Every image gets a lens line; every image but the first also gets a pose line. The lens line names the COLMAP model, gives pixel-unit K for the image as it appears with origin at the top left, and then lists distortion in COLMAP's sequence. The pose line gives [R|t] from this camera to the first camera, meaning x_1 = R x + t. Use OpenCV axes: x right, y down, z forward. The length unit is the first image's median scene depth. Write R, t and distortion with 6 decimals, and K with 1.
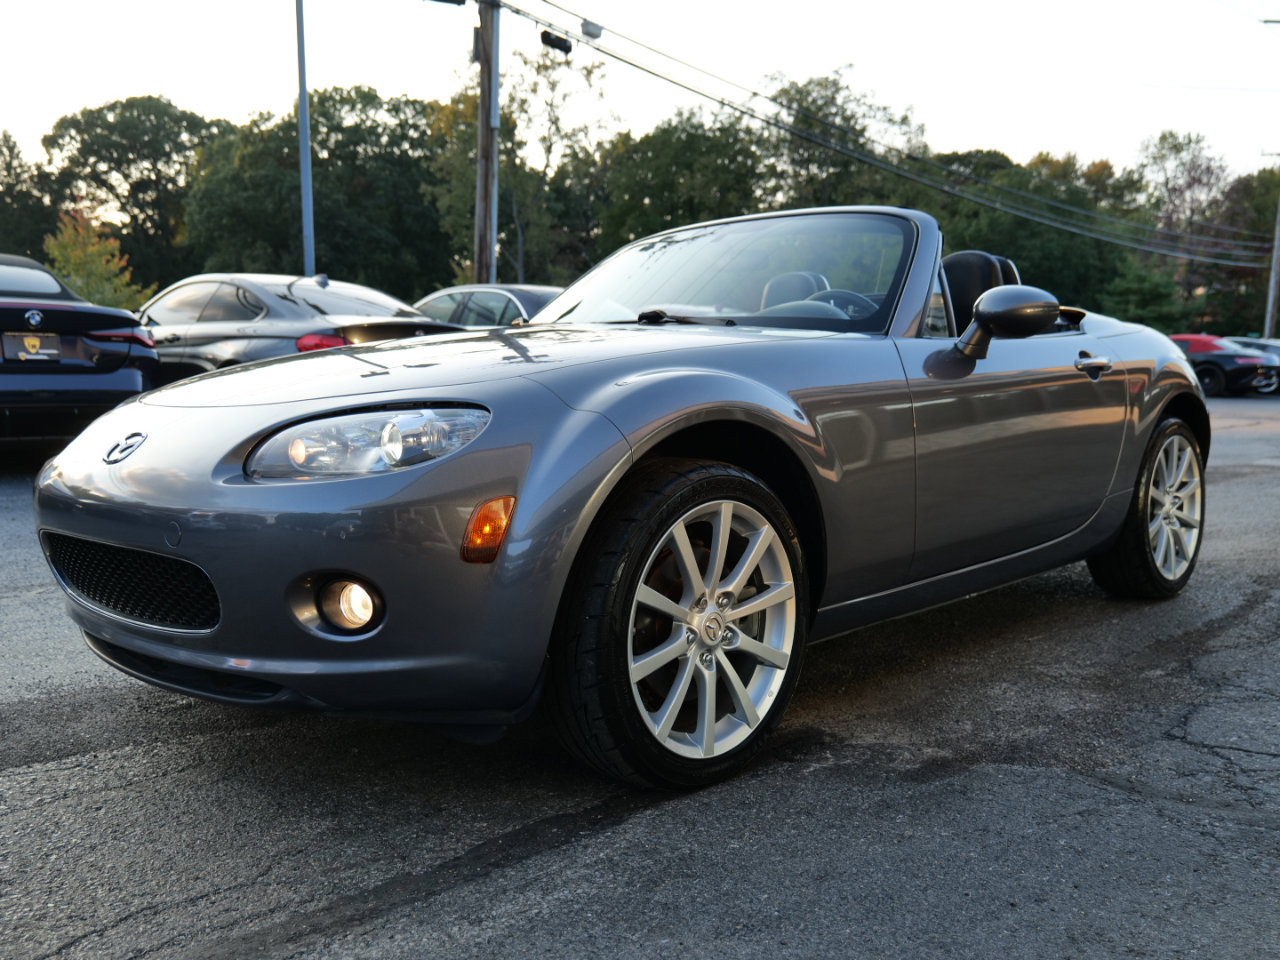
lens RADIAL K [[1169.4, 0, 638.3], [0, 1169.4, 480.9], [0, 0, 1]] dist [-0.000342, -0.002362]
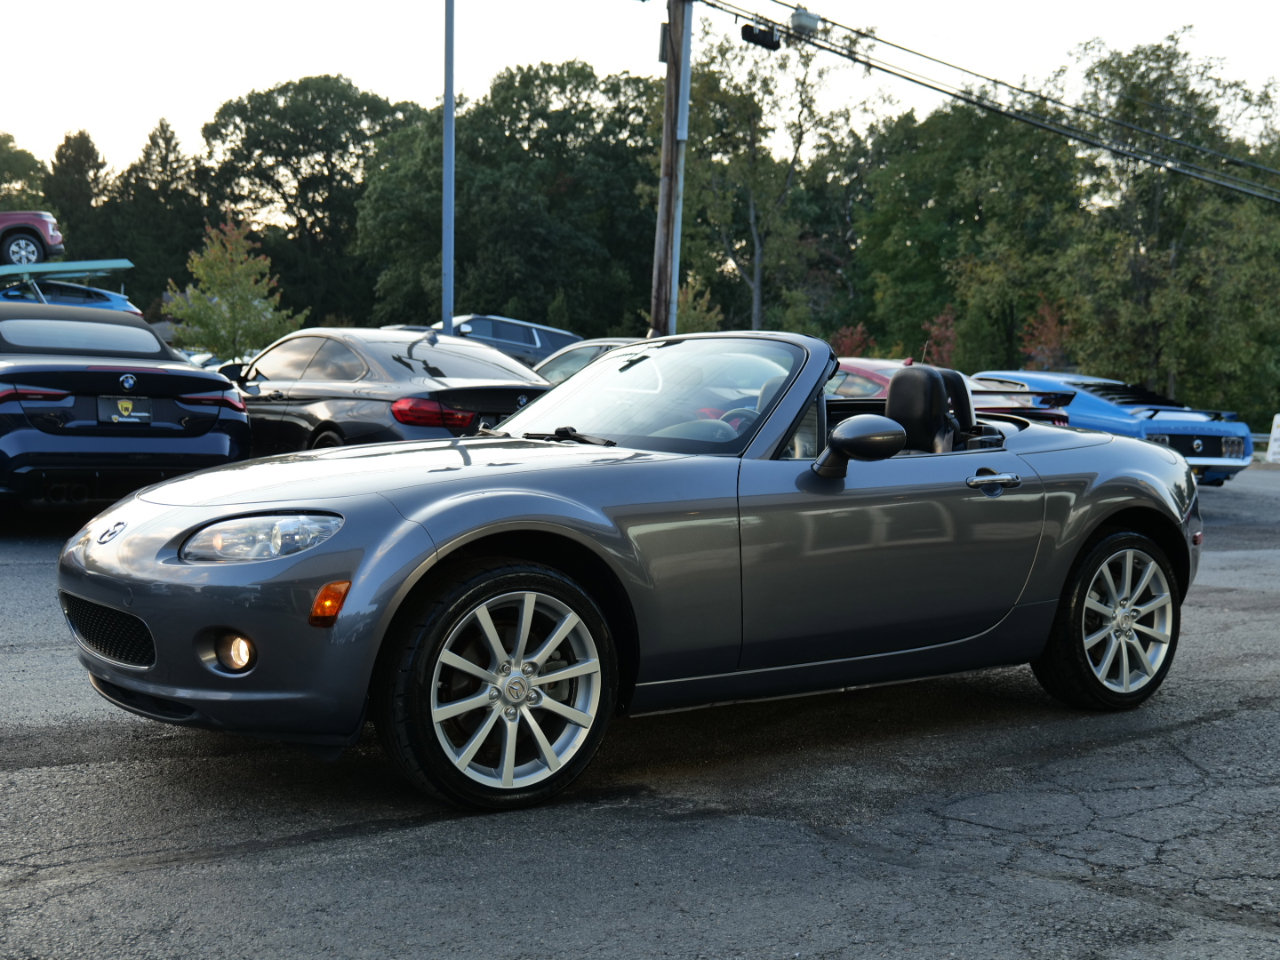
lens RADIAL K [[1525.9, 0, 640.3], [0, 1525.9, 478.2], [0, 0, 1]] dist [0.003413, -0.007044]
pose [[0.982867, 0.032678, -0.181395, 0.030332], [-0.042194, 0.997915, -0.048848, -0.001914], [0.179420, 0.055665, 0.982196, -0.040086]]
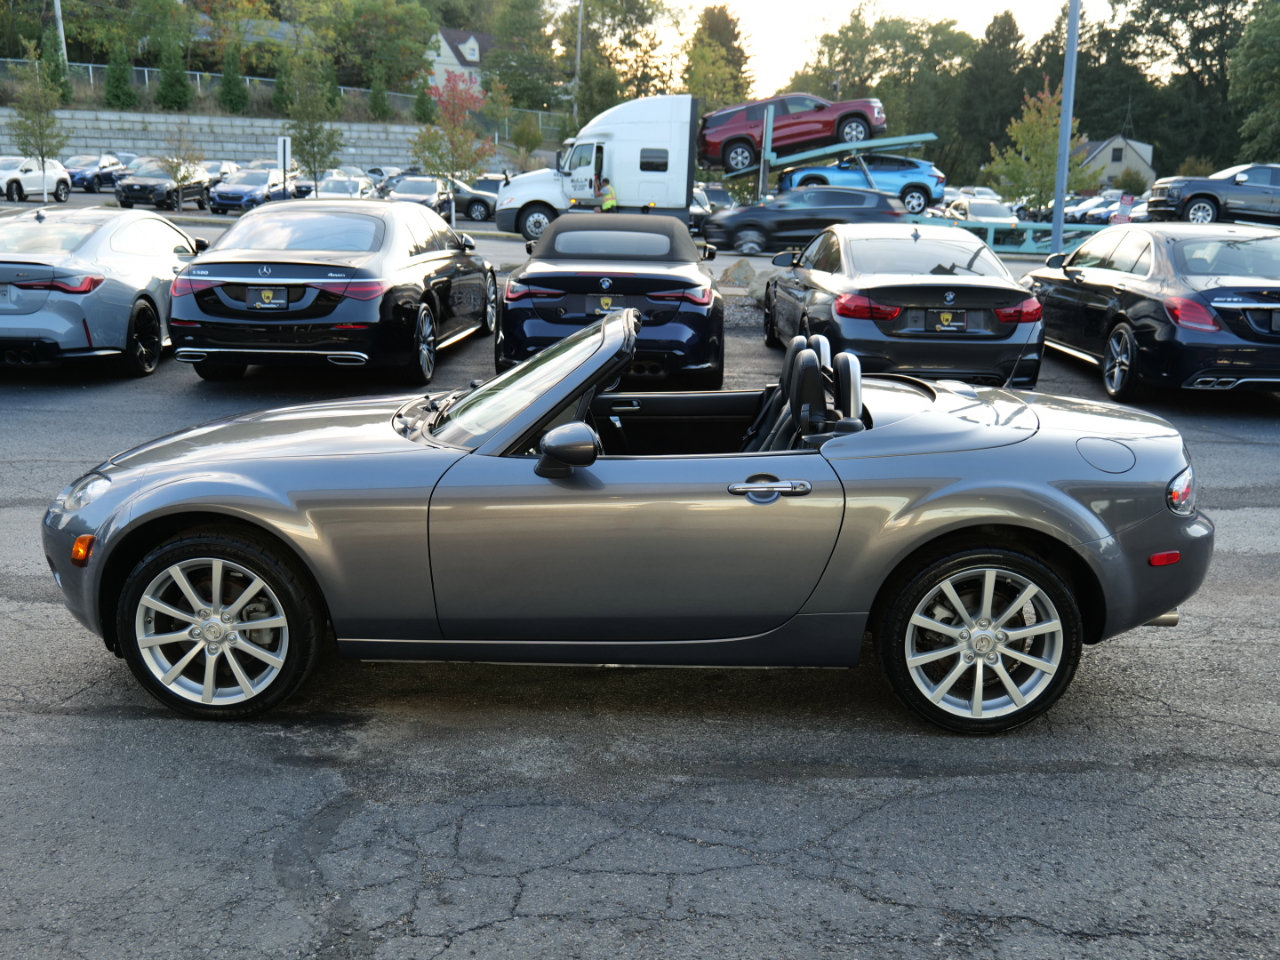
lens RADIAL K [[1191.5, 0, 633.7], [0, 1191.5, 483.4], [0, 0, 1]] dist [-0.000770, 0.002006]
pose [[0.667669, 0.171030, -0.724546, 0.100770], [-0.085230, 0.984414, 0.153833, -0.024015], [0.739564, -0.040956, 0.671839, 0.018445]]
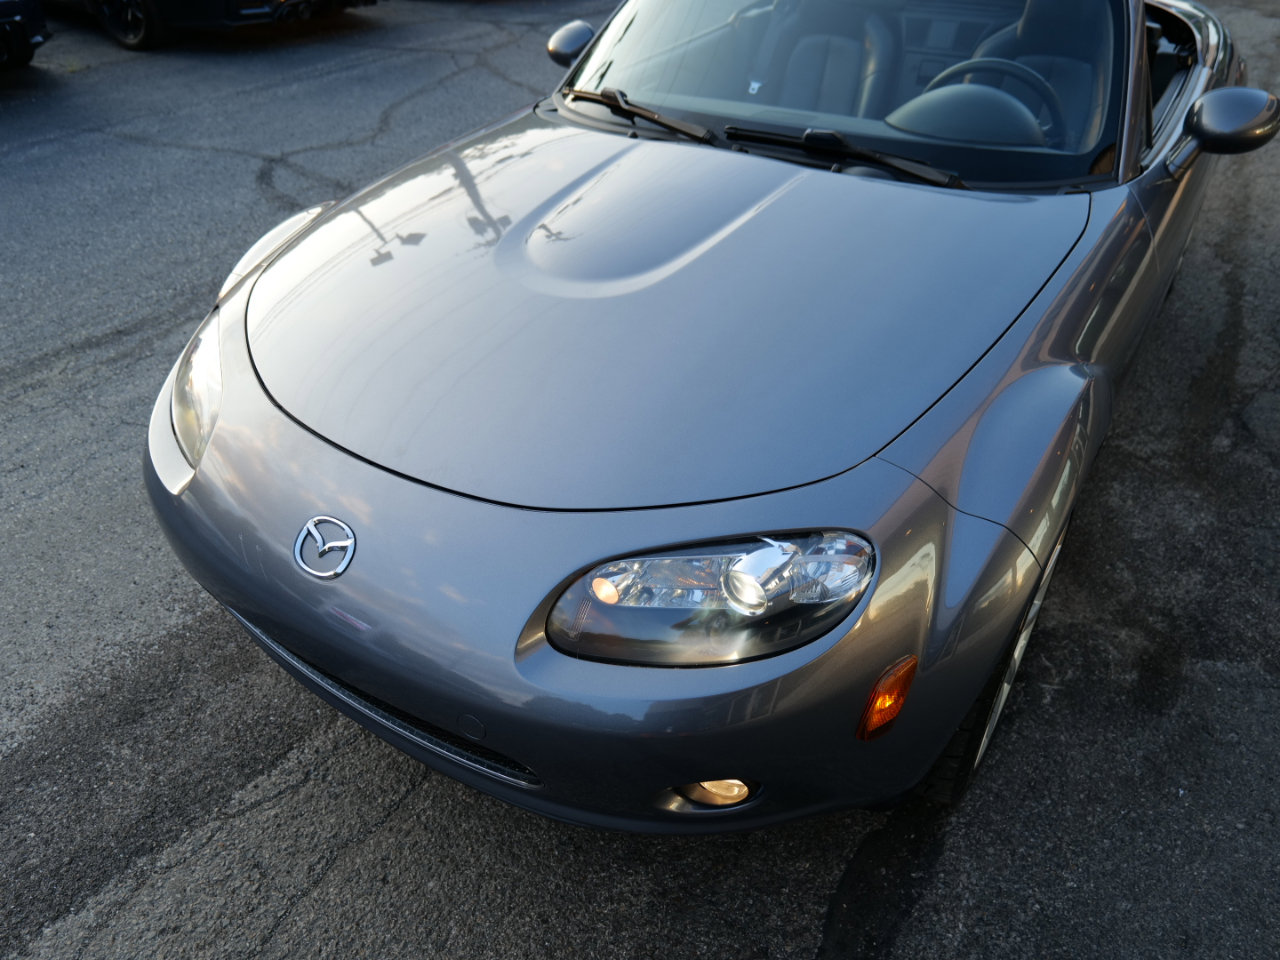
lens RADIAL K [[897.8, 0, 640.9], [0, 897.8, 464.6], [0, 0, 1]] dist [0.000867, 0.000626]
pose [[0.983204, -0.110573, 0.145203, -0.019512], [0.022084, 0.861815, 0.506743, -0.022361], [-0.181169, -0.495025, 0.849781, 0.030579]]
